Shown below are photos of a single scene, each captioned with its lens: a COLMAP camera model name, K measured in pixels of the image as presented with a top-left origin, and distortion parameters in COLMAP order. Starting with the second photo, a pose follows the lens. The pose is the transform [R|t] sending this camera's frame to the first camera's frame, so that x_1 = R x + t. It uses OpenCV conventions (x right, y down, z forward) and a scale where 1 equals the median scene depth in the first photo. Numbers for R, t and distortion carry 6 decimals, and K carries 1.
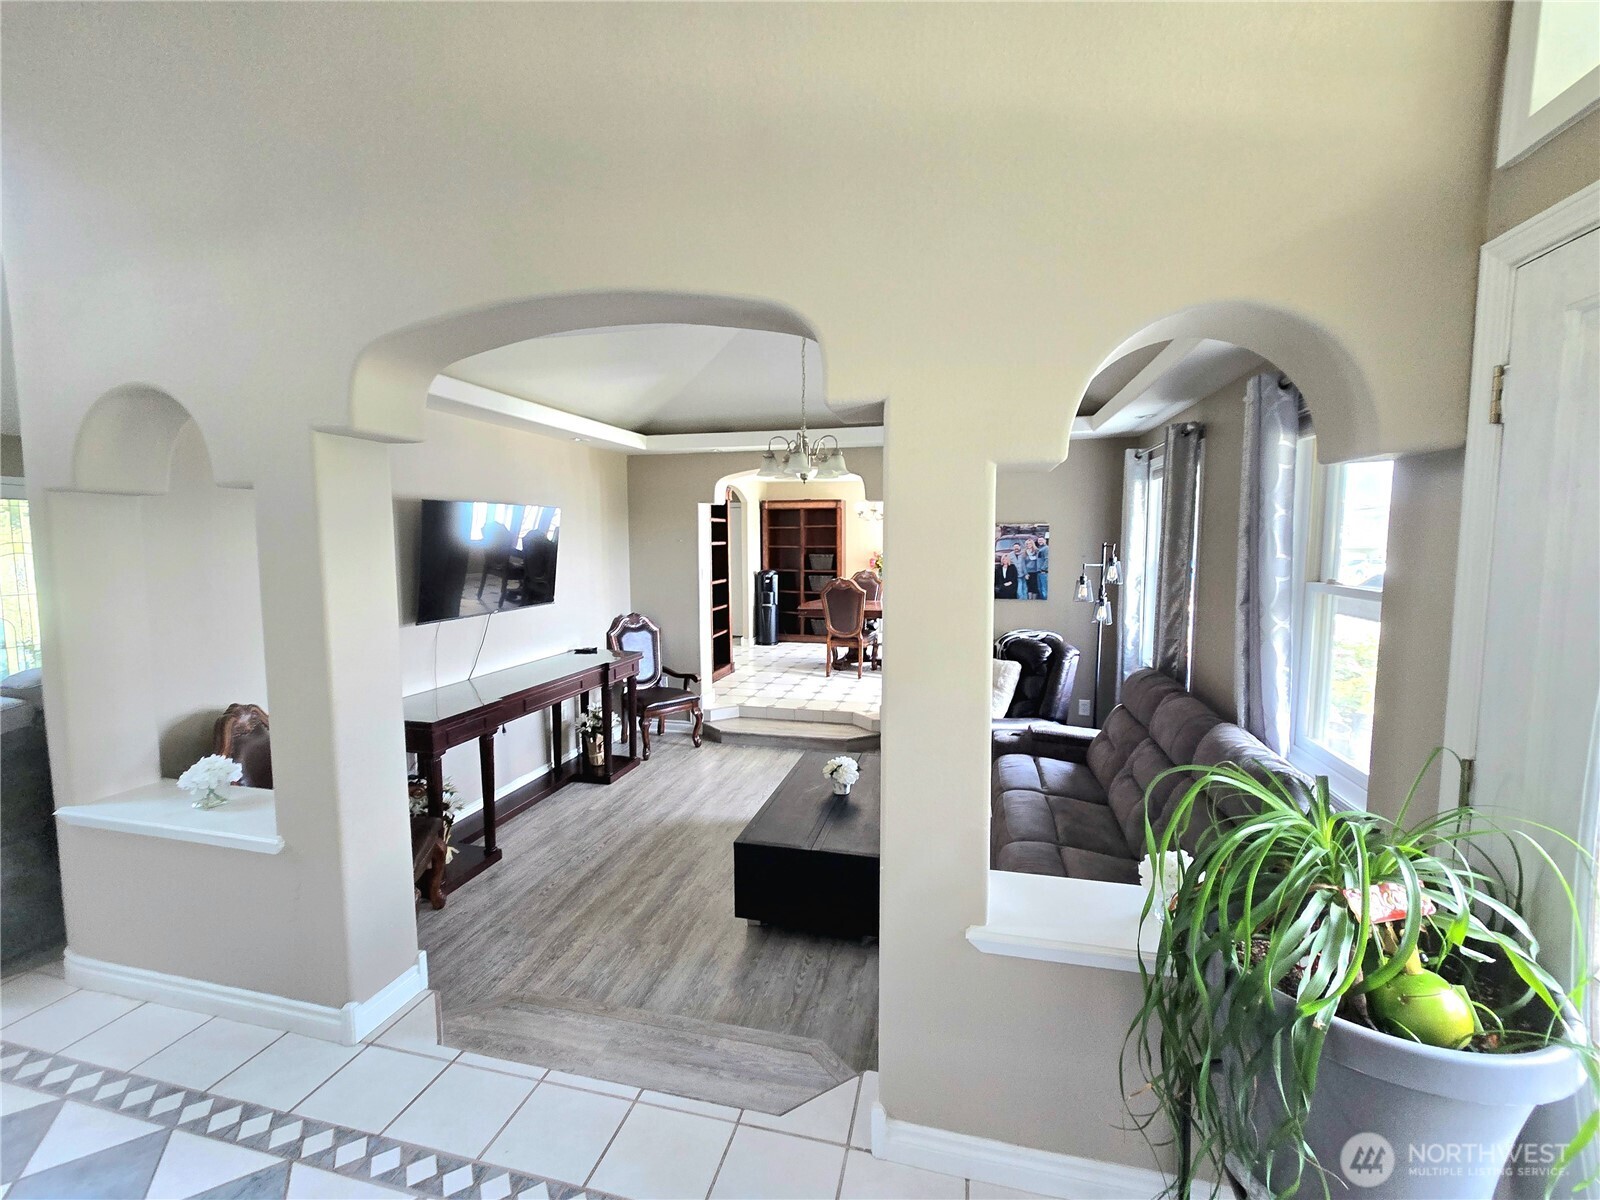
lens RADIAL K [[659.6, 0, 807.0], [0, 659.6, 592.3], [0, 0, 1]] dist [0.002228, 0.000474]
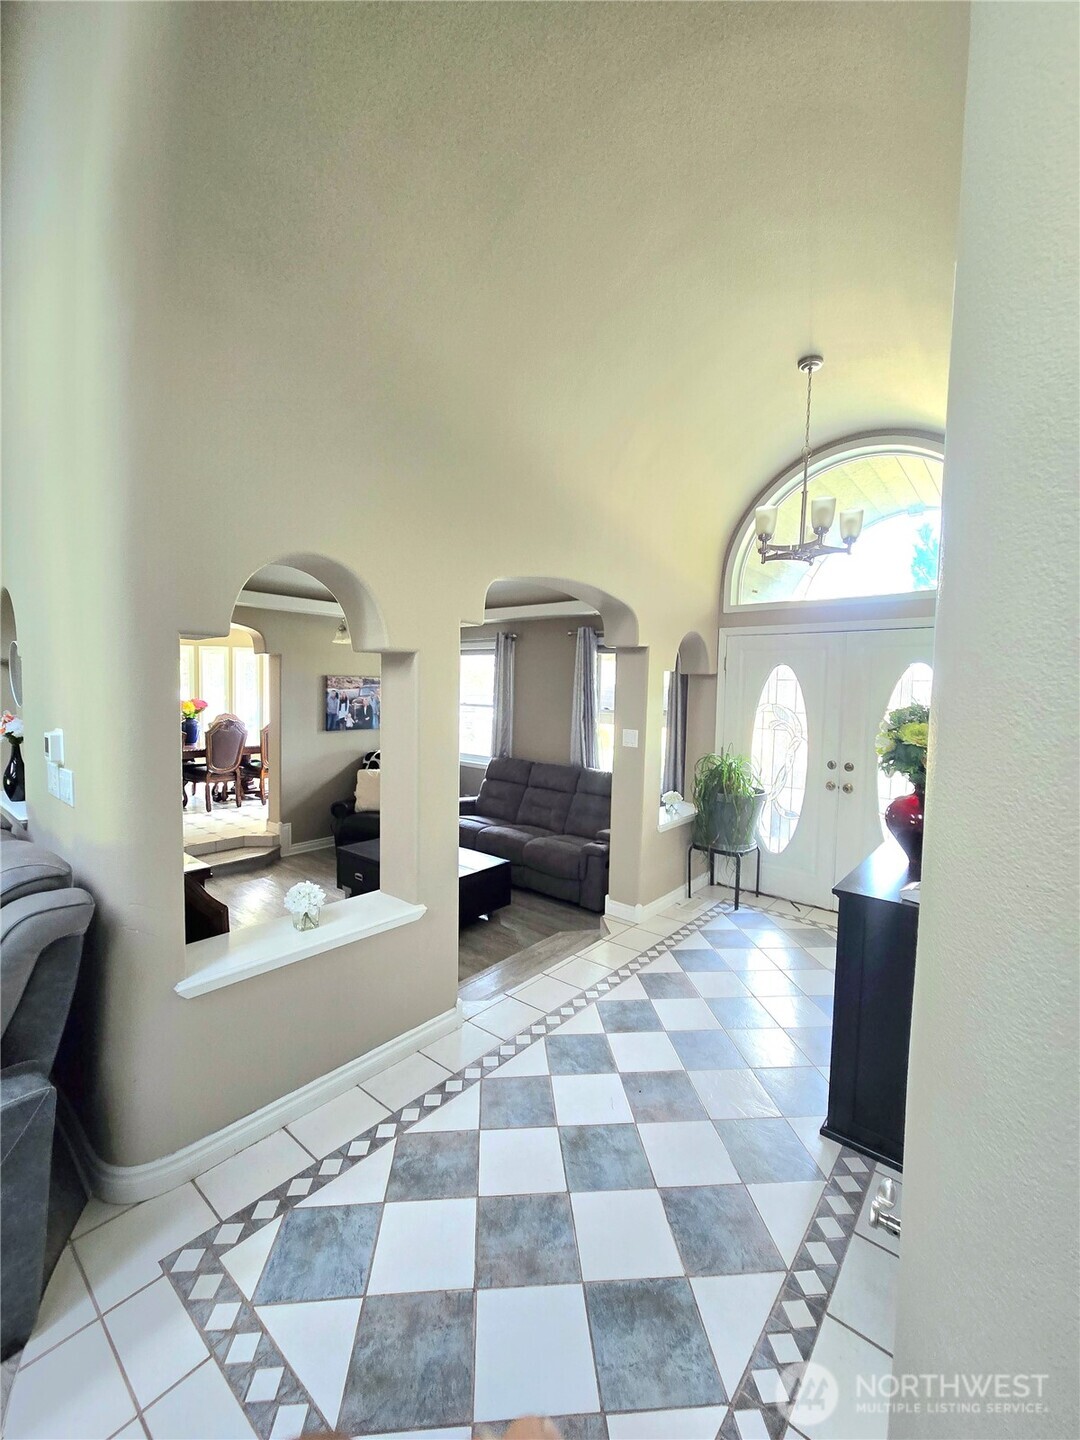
lens RADIAL K [[593.6, 0, 545.7], [0, 593.6, 718.2], [0, 0, 1]] dist [0.002228, 0.000474]
pose [[0.439761, -0.033891, 0.897475, -0.711759], [0.052178, 0.998564, 0.012141, -0.009242], [-0.896598, 0.041489, 0.440898, 0.079230]]
